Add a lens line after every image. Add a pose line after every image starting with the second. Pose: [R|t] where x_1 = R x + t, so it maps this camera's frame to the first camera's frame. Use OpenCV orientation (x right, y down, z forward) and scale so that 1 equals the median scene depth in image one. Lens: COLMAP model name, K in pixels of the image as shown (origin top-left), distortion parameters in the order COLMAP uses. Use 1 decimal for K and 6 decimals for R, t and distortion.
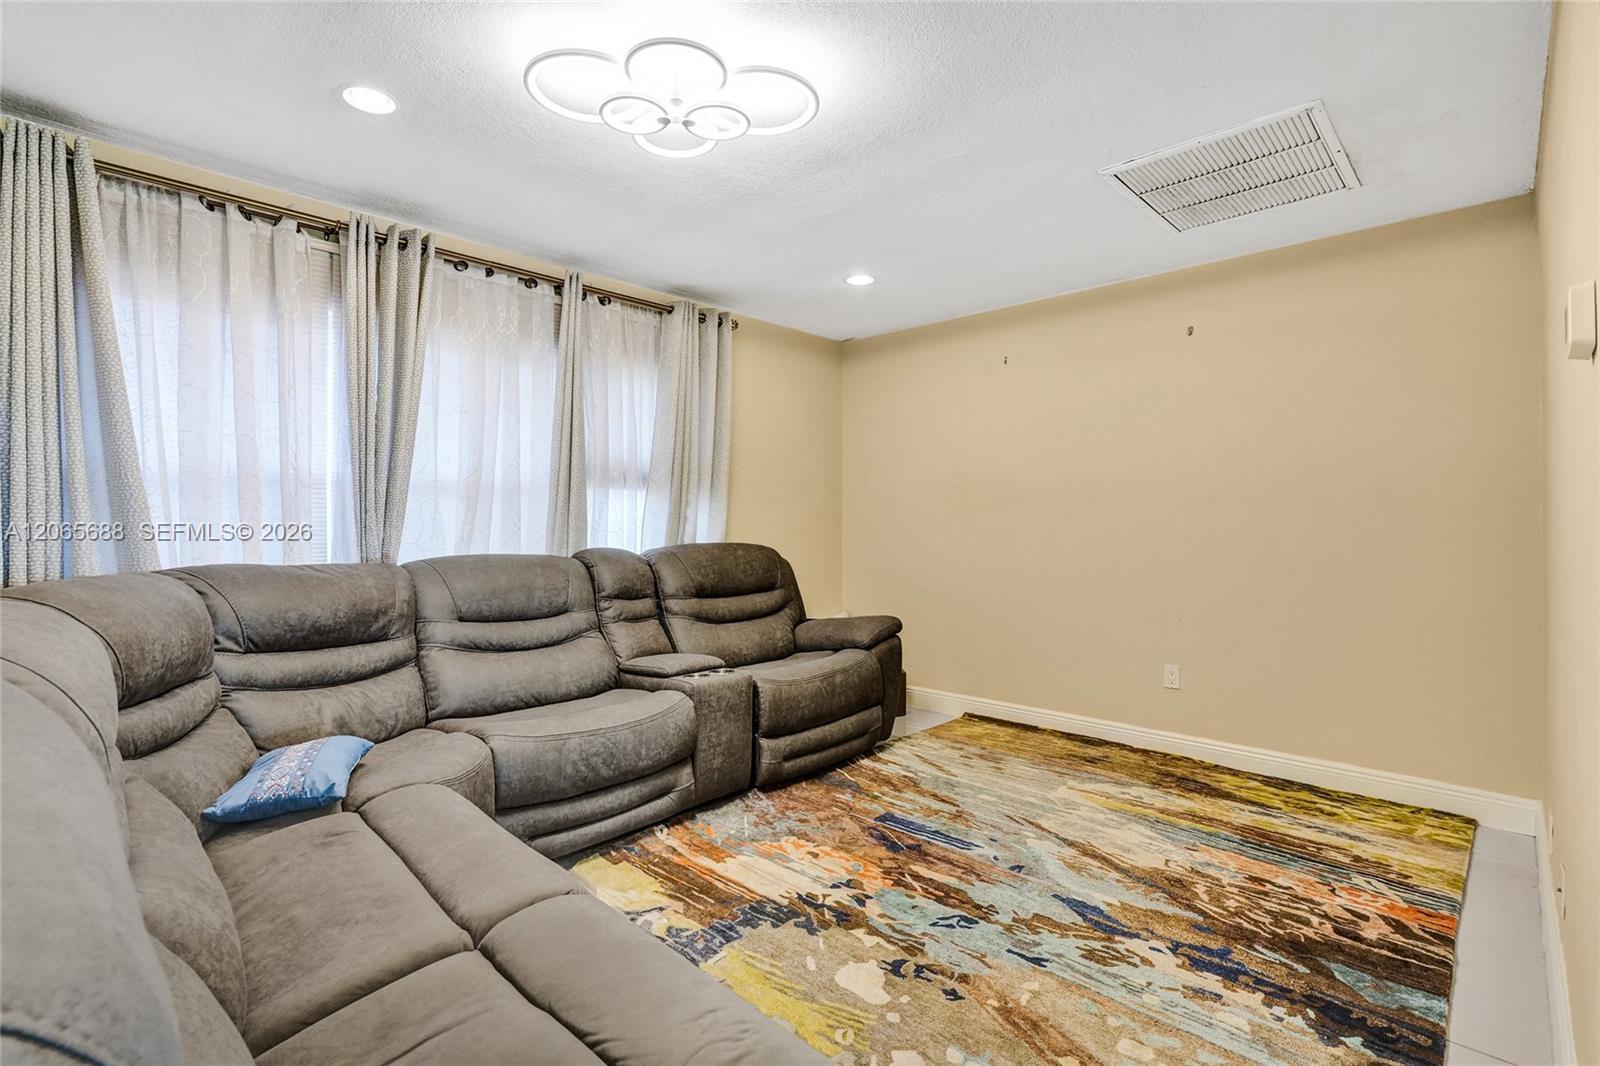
lens RADIAL K [[735.2, 0, 800.0], [0, 735.2, 533.0], [0, 0, 1]] dist [0.001559, 0.000558]
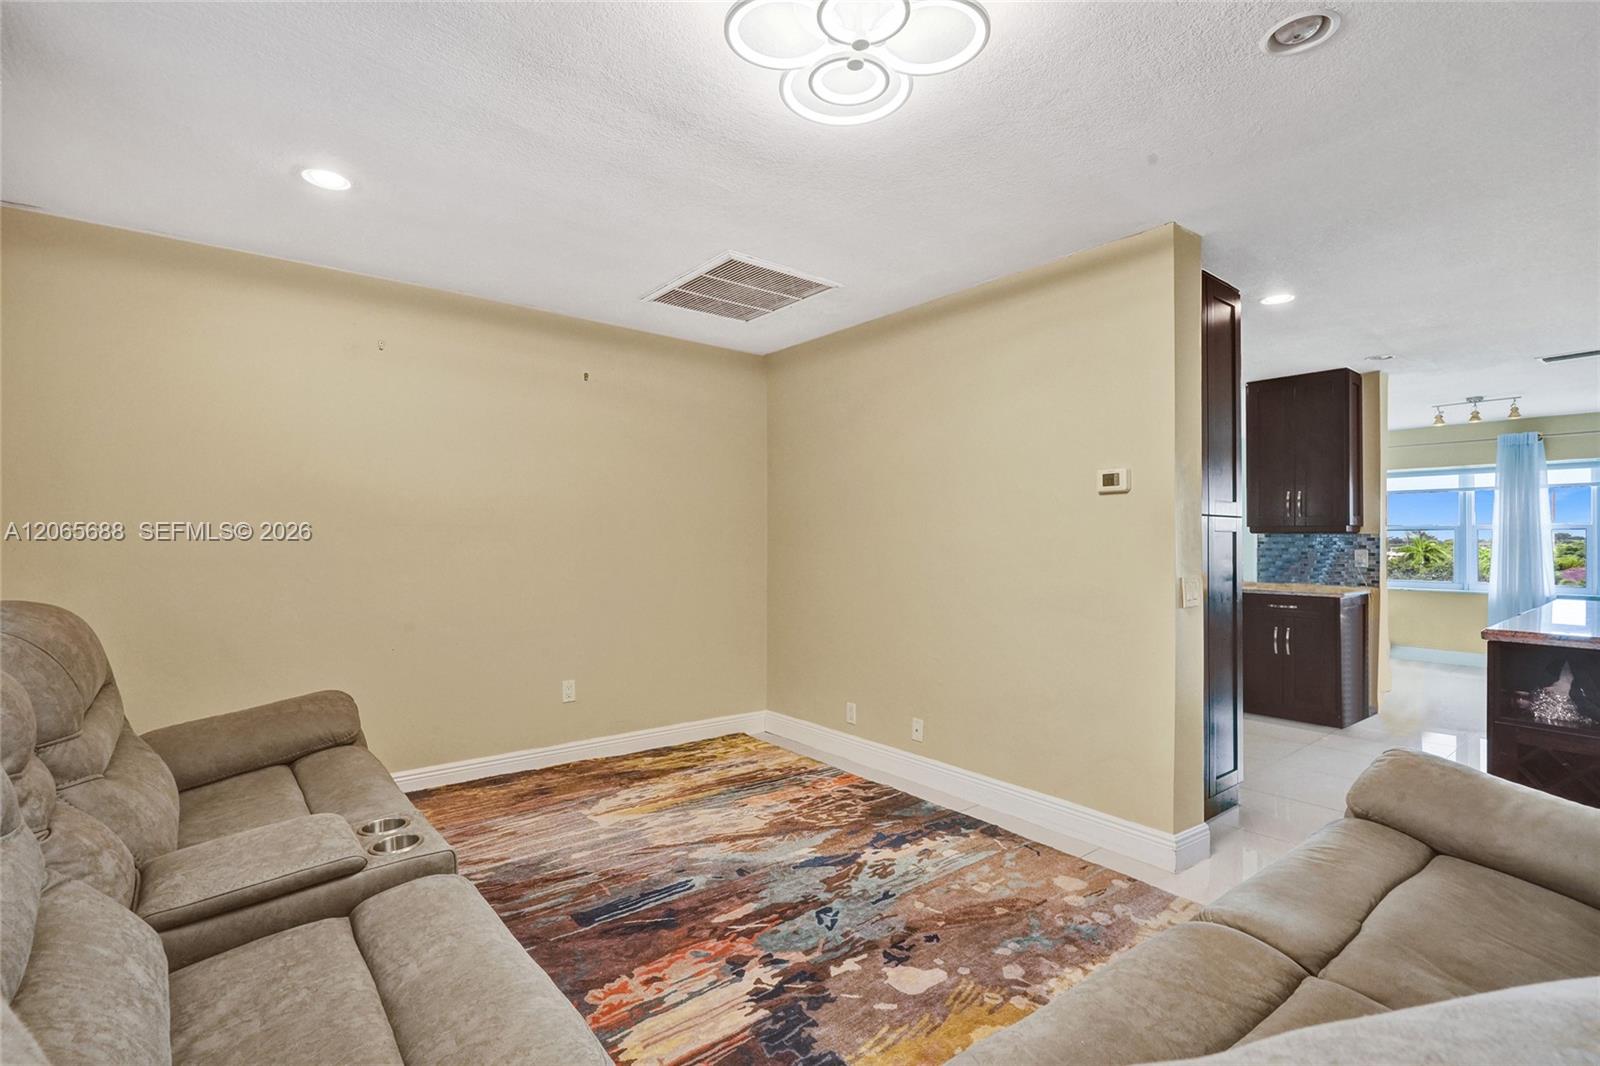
lens RADIAL K [[735.2, 0, 800.0], [0, 735.2, 533.0], [0, 0, 1]] dist [0.001559, 0.000558]
pose [[0.137133, 0.013251, 0.990464, -0.733331], [0.007451, 0.999868, -0.014409, -0.025651], [-0.990525, 0.009356, 0.137016, 0.725616]]
